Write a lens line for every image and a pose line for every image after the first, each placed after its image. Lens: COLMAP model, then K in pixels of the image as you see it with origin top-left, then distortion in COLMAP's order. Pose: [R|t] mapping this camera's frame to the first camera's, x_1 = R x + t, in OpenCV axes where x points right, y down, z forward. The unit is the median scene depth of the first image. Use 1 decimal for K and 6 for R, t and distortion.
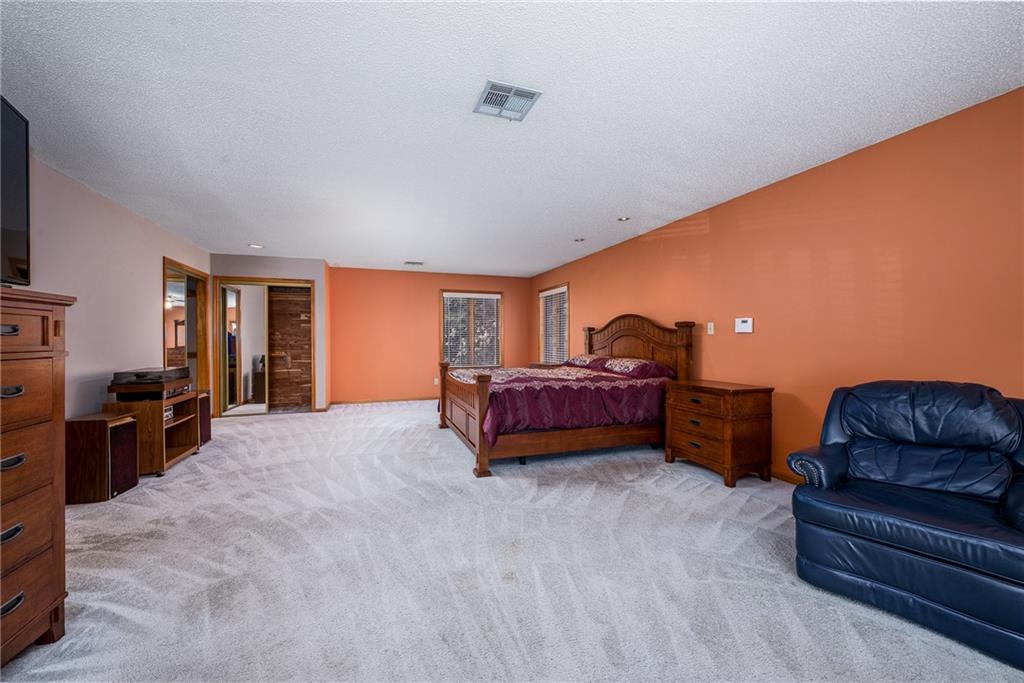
lens RADIAL K [[405.9, 0, 513.6], [0, 405.9, 342.2], [0, 0, 1]] dist [-0.001620, -0.000040]
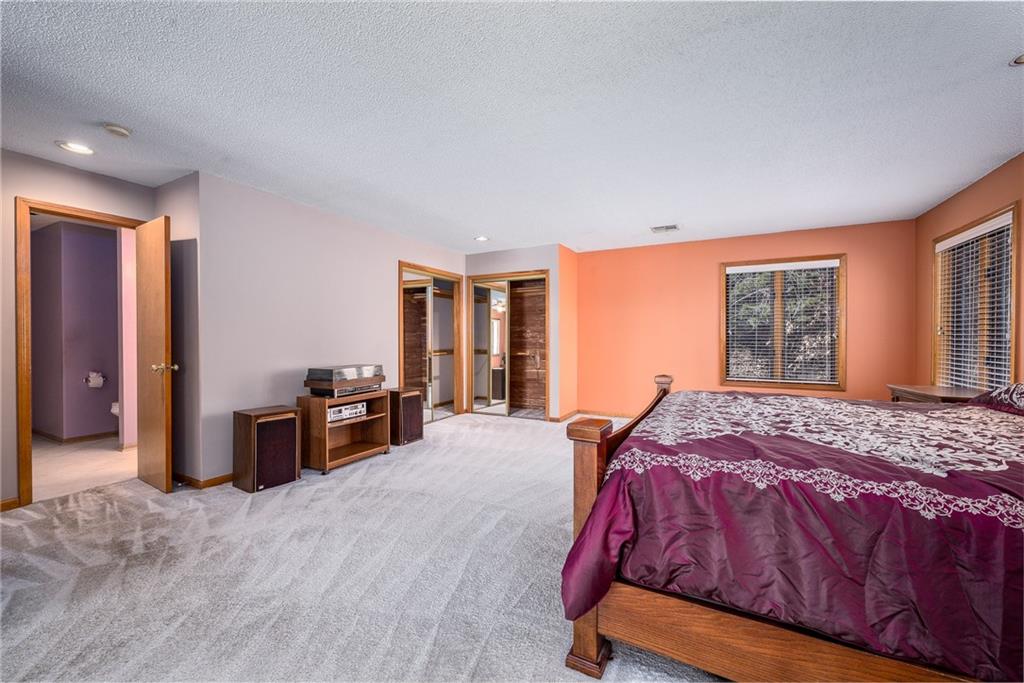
lens RADIAL K [[405.9, 0, 511.5], [0, 405.9, 345.1], [0, 0, 1]] dist [-0.001620, -0.000040]
pose [[0.680042, 0.014789, -0.733024, 0.168336], [-0.005061, 0.999867, 0.015478, -0.006828], [0.733155, -0.006816, 0.680027, 0.632525]]
